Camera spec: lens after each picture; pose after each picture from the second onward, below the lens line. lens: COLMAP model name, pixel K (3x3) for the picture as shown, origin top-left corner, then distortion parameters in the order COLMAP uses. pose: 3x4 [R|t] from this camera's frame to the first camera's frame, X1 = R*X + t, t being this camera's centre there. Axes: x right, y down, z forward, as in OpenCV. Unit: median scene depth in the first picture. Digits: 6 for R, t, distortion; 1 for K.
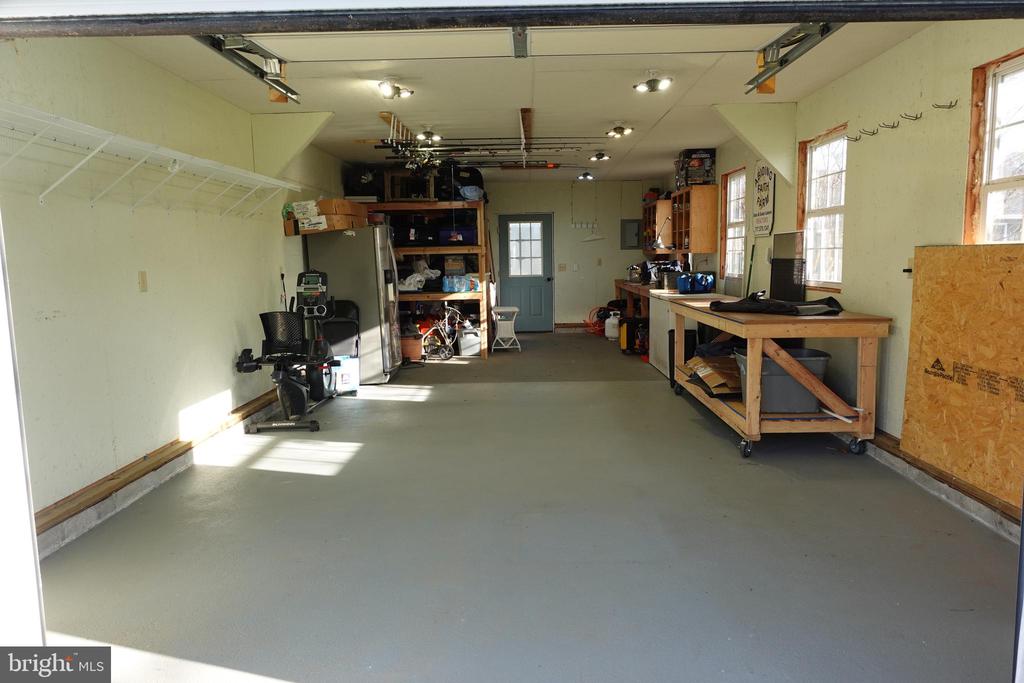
lens RADIAL K [[729.9, 0, 512.0], [0, 729.9, 341.5], [0, 0, 1]] dist [-0.000318, -0.000084]
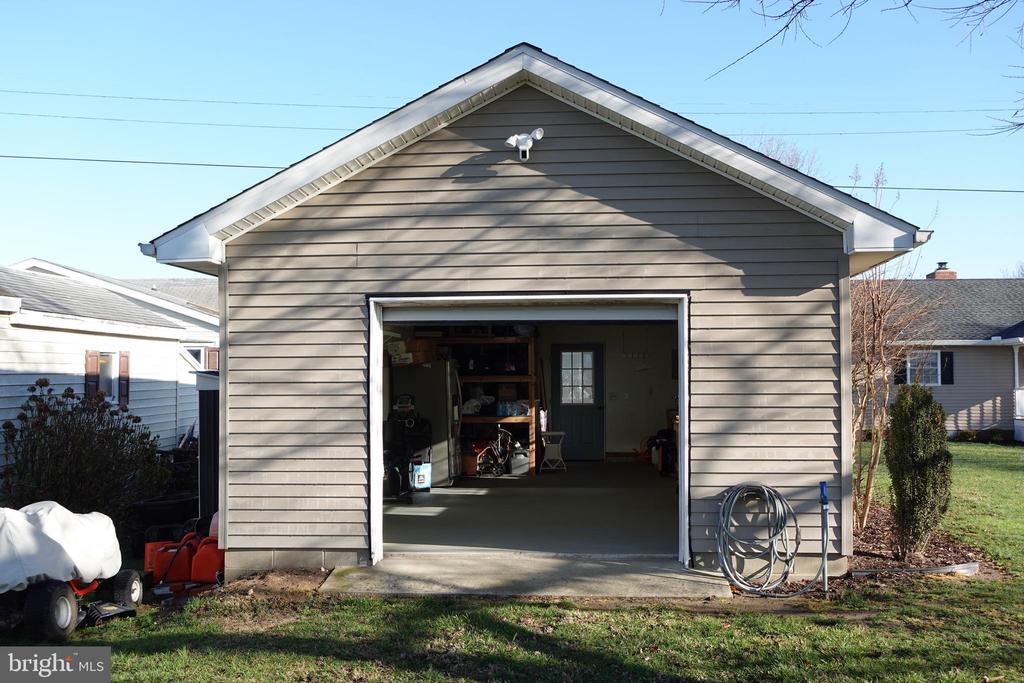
lens RADIAL K [[1154.4, 0, 512.0], [0, 1154.4, 341.5], [0, 0, 1]] dist [-0.002702, -0.031589]
pose [[0.997564, 0.010890, -0.068895, 0.049338], [-0.021147, 0.988466, -0.149957, 0.084067], [0.066467, 0.151049, 0.986289, -0.758637]]
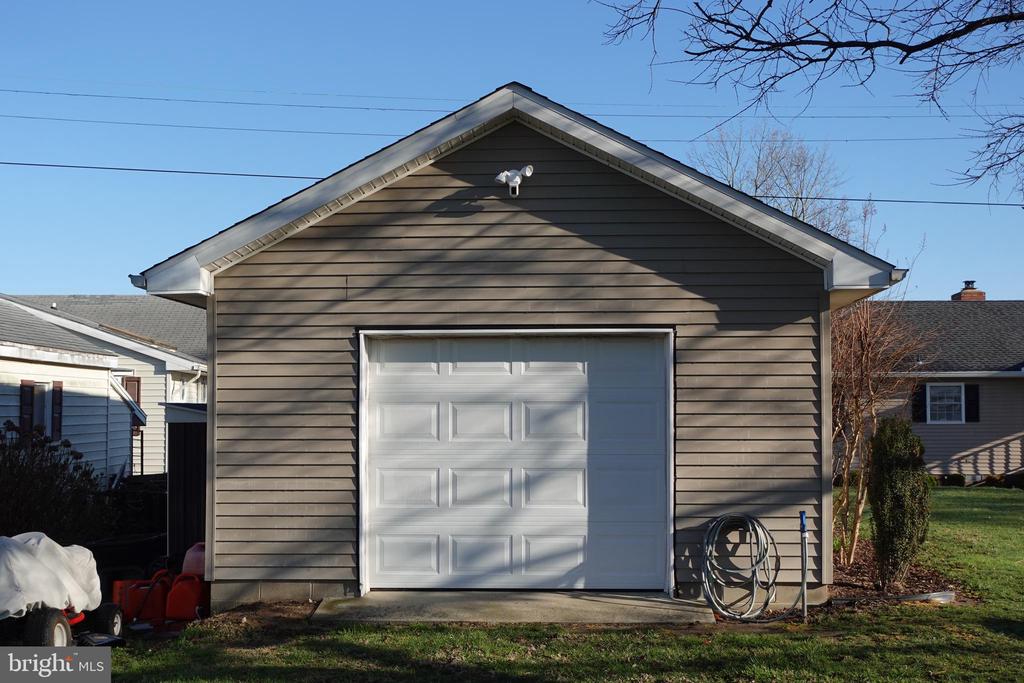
lens RADIAL K [[1490.0, 0, 512.0], [0, 1490.0, 341.5], [0, 0, 1]] dist [-0.053459, 0.039575]
pose [[0.999461, 0.014392, -0.029517, 0.012159], [-0.019176, 0.985459, -0.168830, 0.158833], [0.026658, 0.169305, 0.985203, -1.302425]]
